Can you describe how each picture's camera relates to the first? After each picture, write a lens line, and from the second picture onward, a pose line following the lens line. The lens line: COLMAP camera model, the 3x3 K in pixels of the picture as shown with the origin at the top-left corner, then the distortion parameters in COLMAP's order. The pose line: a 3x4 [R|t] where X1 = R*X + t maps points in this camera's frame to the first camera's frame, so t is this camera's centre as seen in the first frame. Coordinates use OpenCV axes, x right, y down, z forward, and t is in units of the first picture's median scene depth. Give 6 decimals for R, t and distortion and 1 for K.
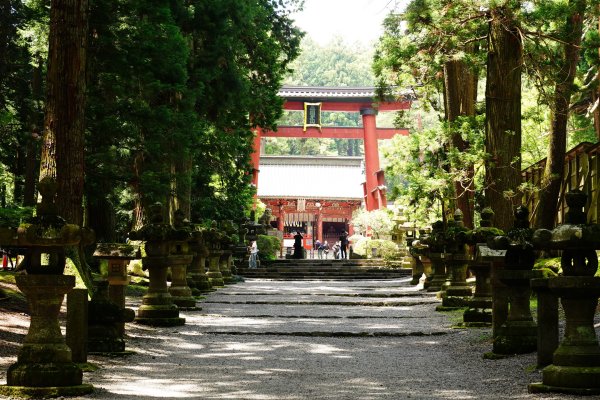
lens RADIAL K [[1248.7, 0, 300.0], [0, 1248.7, 200.0], [0, 0, 1]] dist [-0.002413, 0.151056]
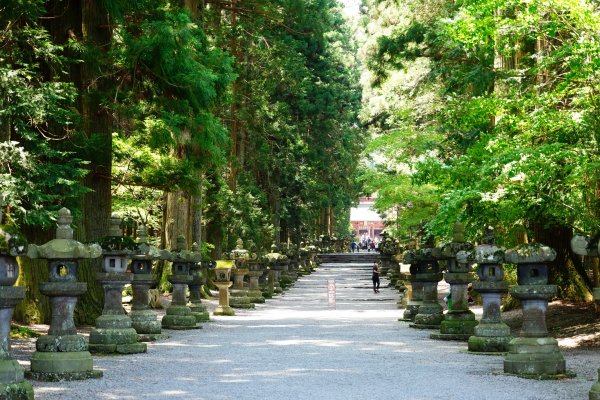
lens RADIAL K [[1248.7, 0, 300.0], [0, 1248.7, 200.0], [0, 0, 1]] dist [-0.002413, 0.151056]
pose [[0.998583, -0.020506, -0.049101, -0.007369], [0.021029, 0.999727, 0.010166, -0.086920], [0.048879, -0.011184, 0.998742, -1.876490]]
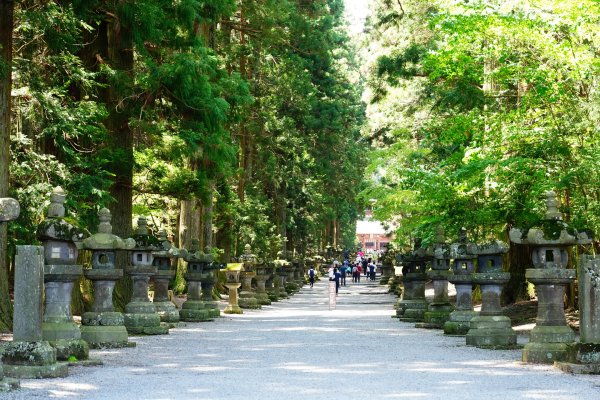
lens RADIAL K [[1248.7, 0, 300.0], [0, 1248.7, 200.0], [0, 0, 1]] dist [-0.002413, 0.151056]
pose [[0.998327, -0.017734, -0.055036, -0.003742], [0.017709, 0.999843, -0.000945, -0.085178], [0.055044, -0.000032, 0.998484, -1.916848]]
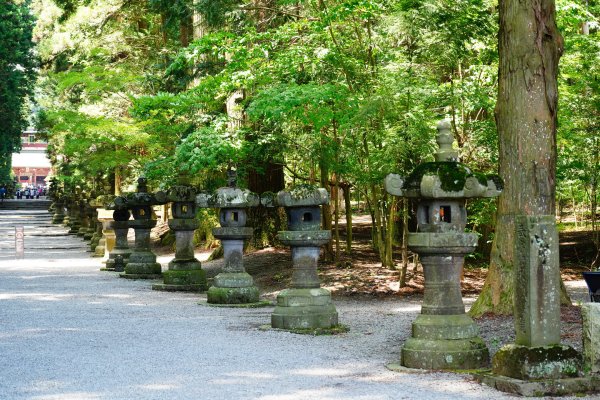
lens RADIAL K [[1248.7, 0, 300.0], [0, 1248.7, 200.0], [0, 0, 1]] dist [-0.002413, 0.151056]
pose [[0.975459, -0.015491, 0.219634, -0.019688], [0.003413, 0.998466, 0.055265, -0.085006], [-0.220153, -0.053159, 0.974016, -1.852225]]
